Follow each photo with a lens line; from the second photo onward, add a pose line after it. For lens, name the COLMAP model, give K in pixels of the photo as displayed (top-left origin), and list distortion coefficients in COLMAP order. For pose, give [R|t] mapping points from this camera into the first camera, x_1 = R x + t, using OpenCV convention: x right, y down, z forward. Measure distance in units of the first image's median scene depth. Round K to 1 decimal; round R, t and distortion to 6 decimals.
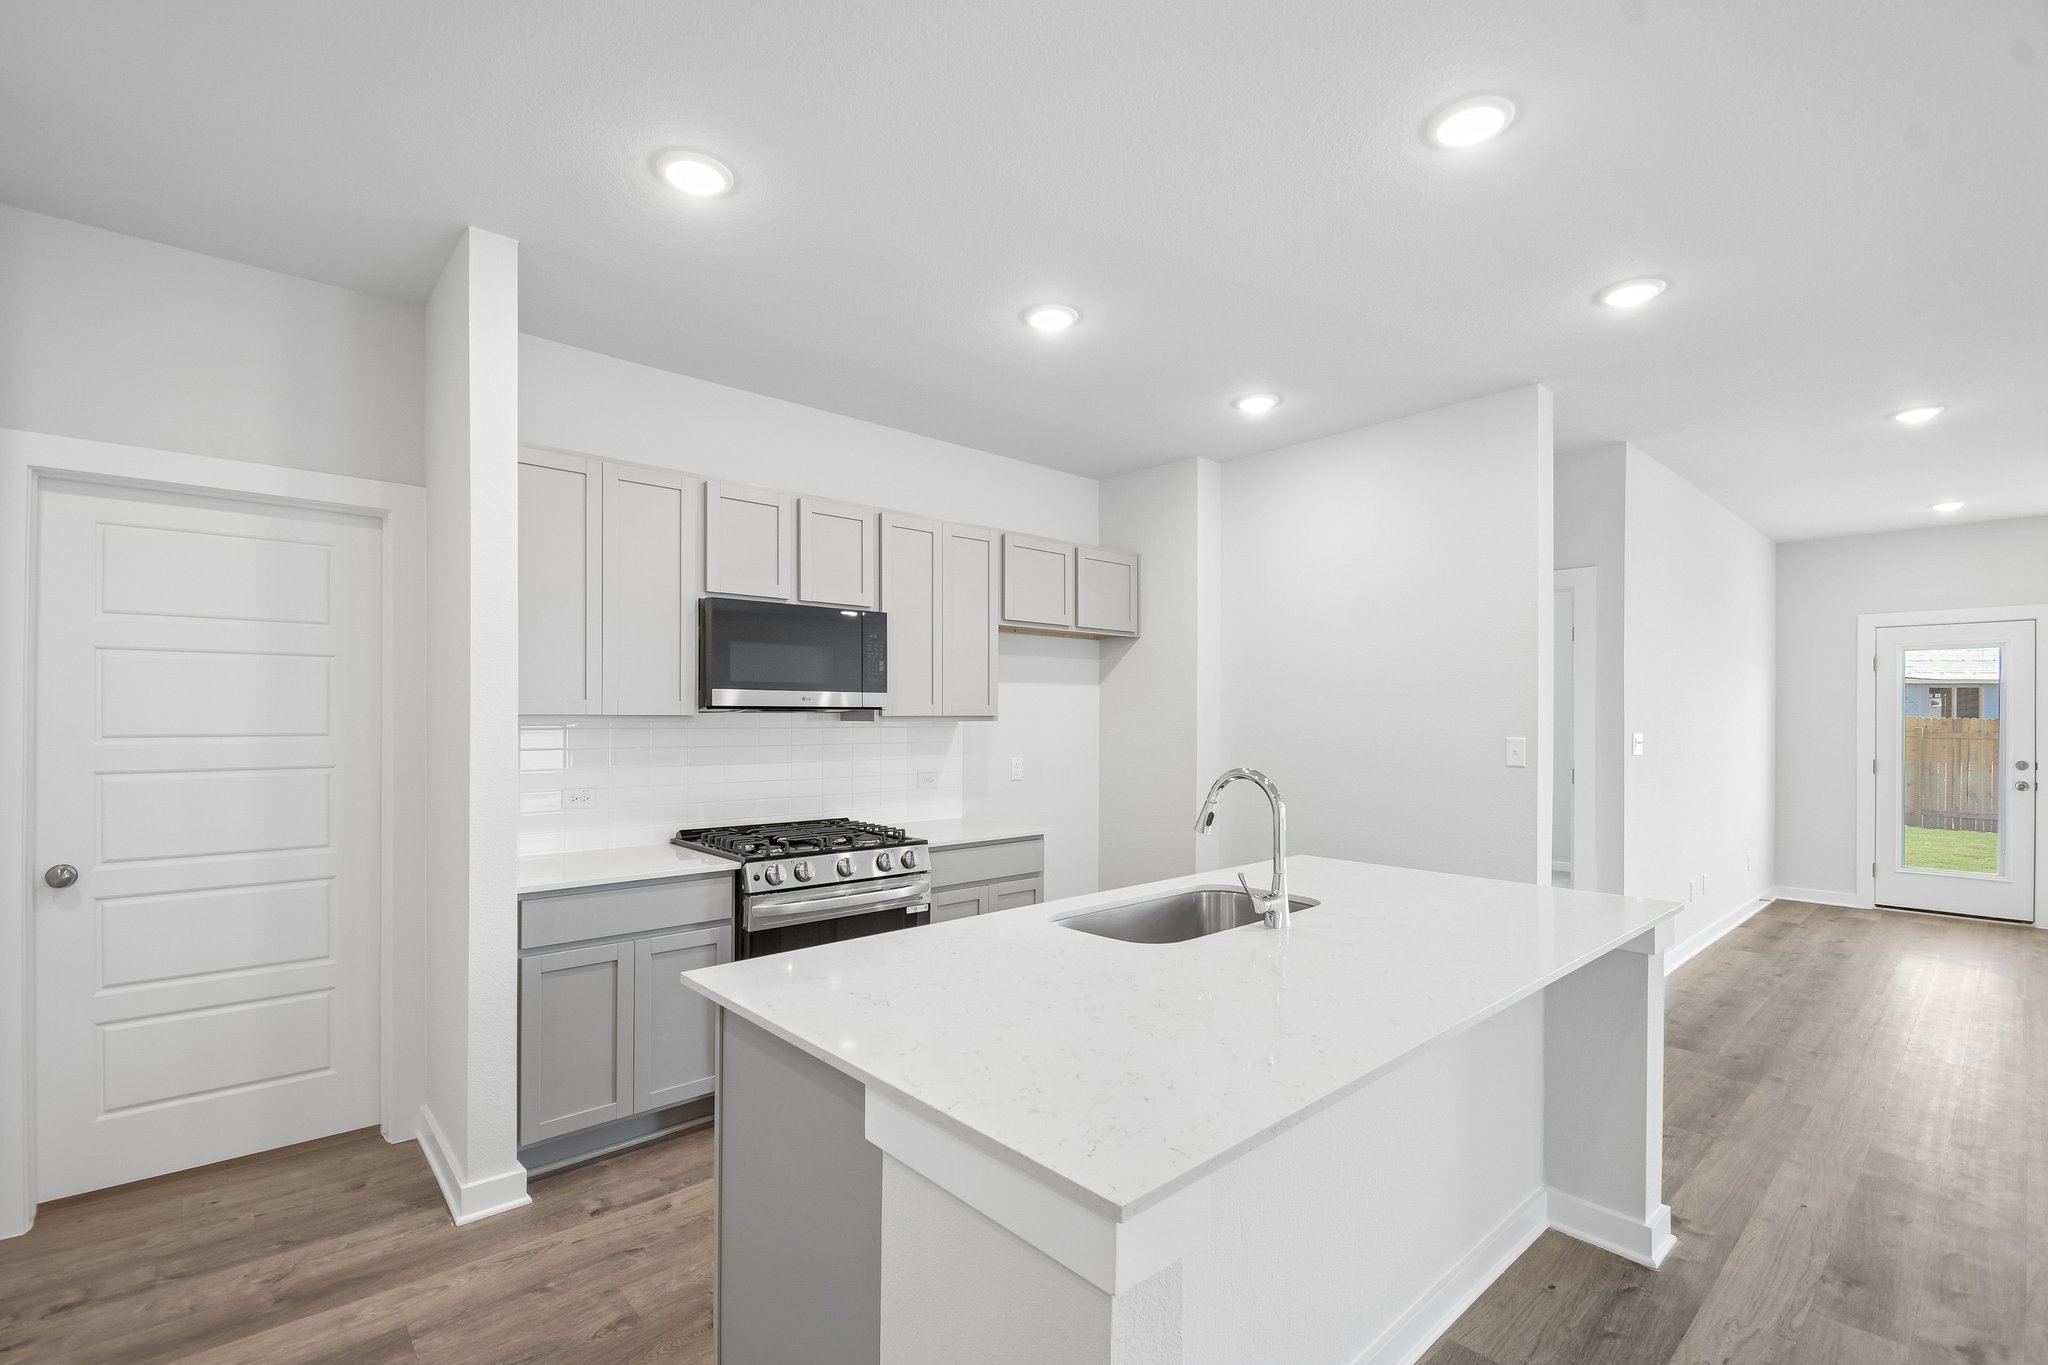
lens RADIAL K [[845.4, 0, 1009.4], [0, 845.4, 708.2], [0, 0, 1]] dist [-0.003302, -0.000685]
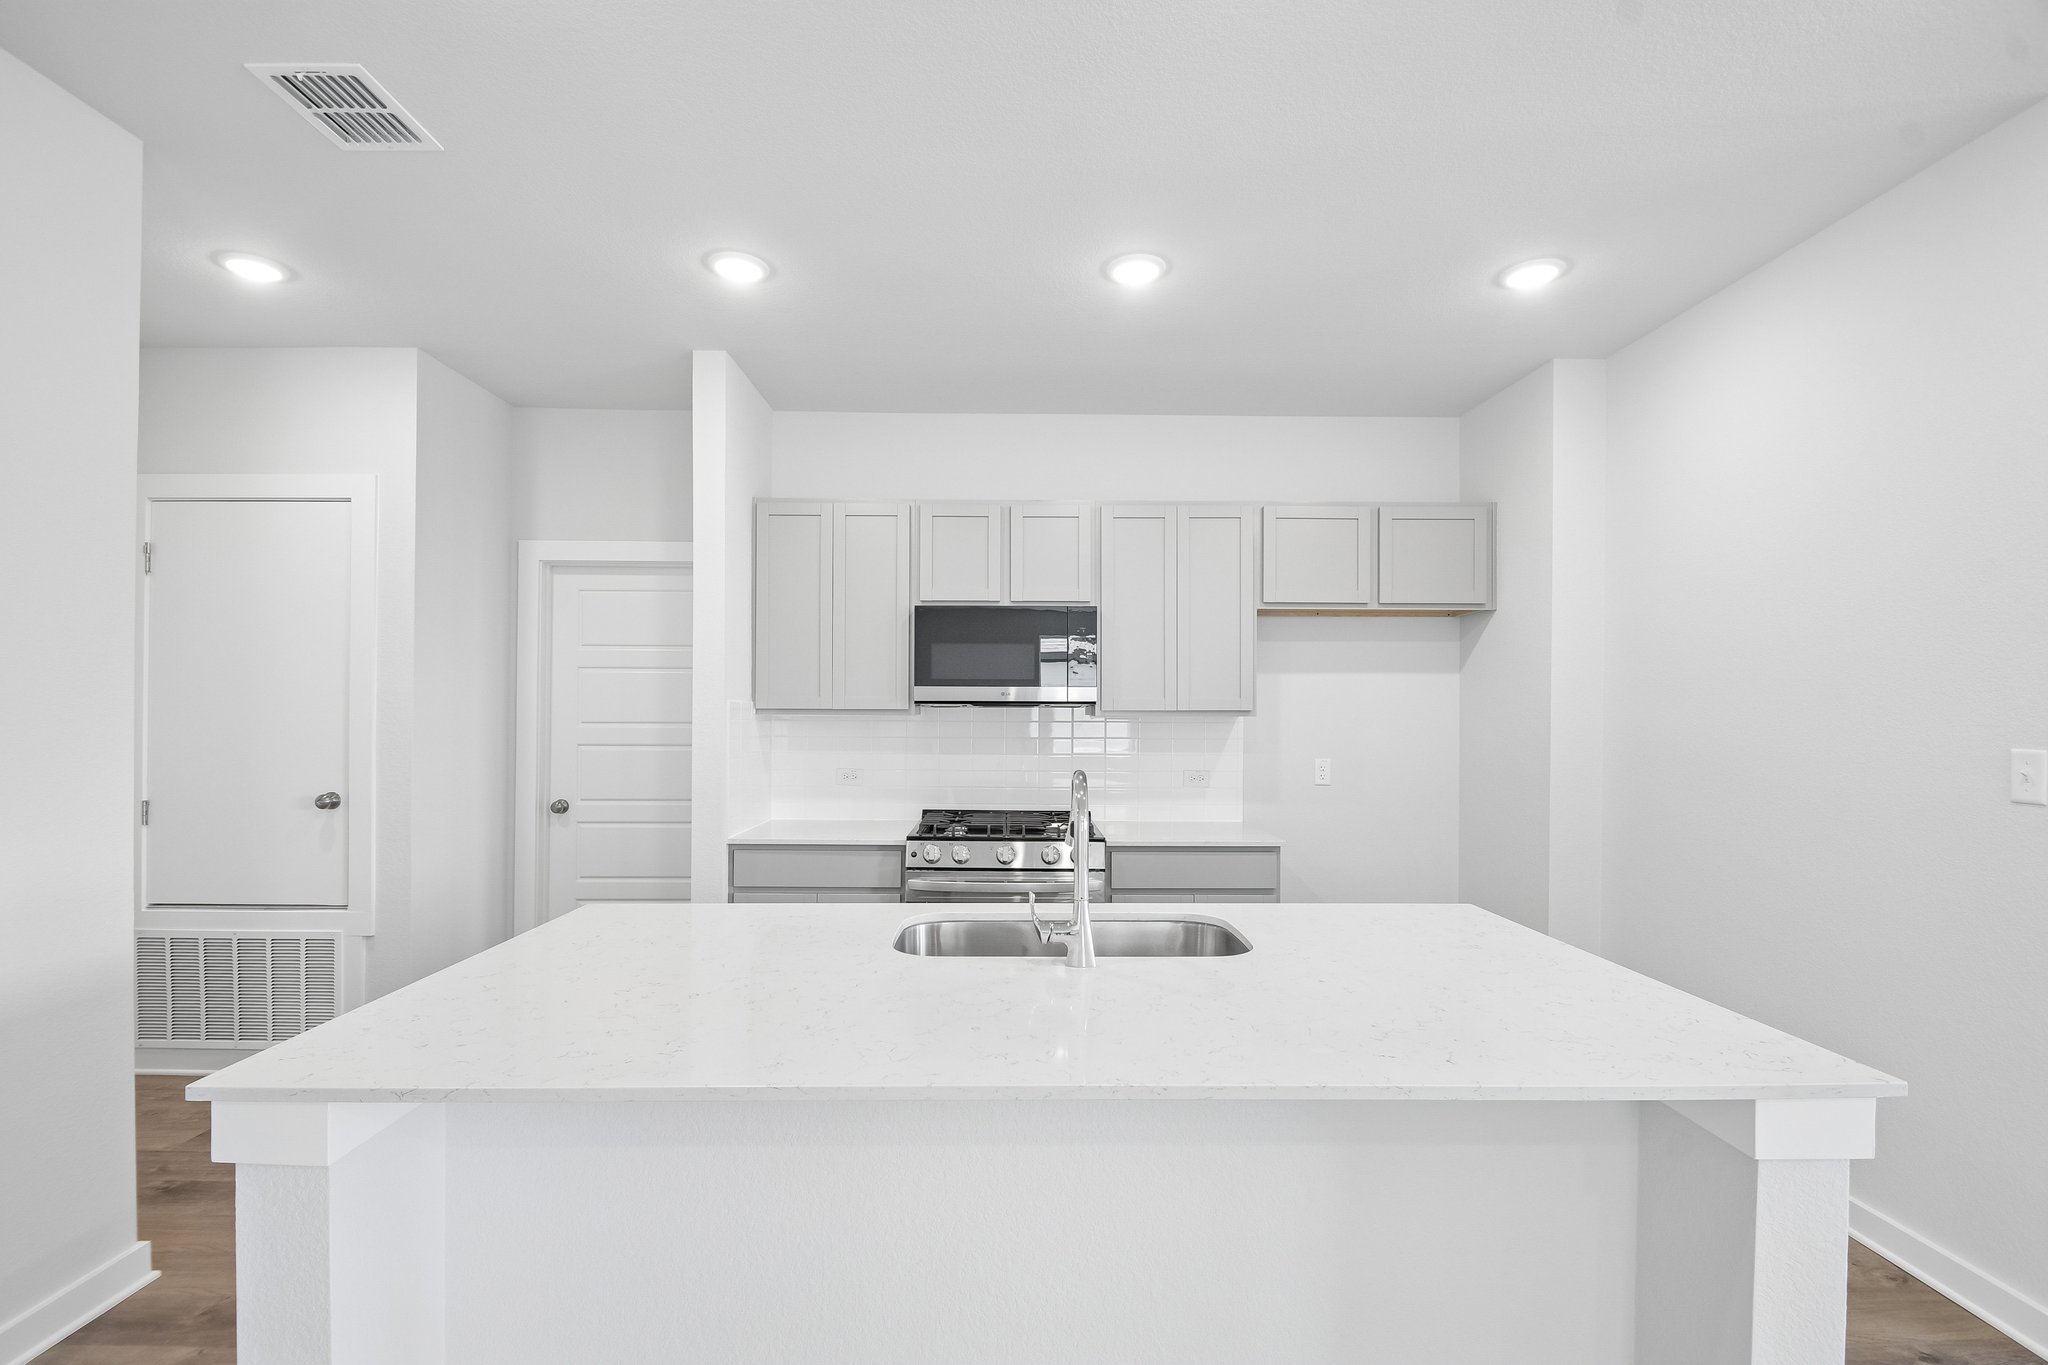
lens RADIAL K [[845.4, 0, 1009.4], [0, 845.4, 708.2], [0, 0, 1]] dist [-0.003302, -0.000685]
pose [[0.783967, -0.001370, -0.620801, 0.381885], [0.003835, 0.999989, 0.002636, 0.003742], [0.620790, -0.004447, 0.783964, 0.156554]]
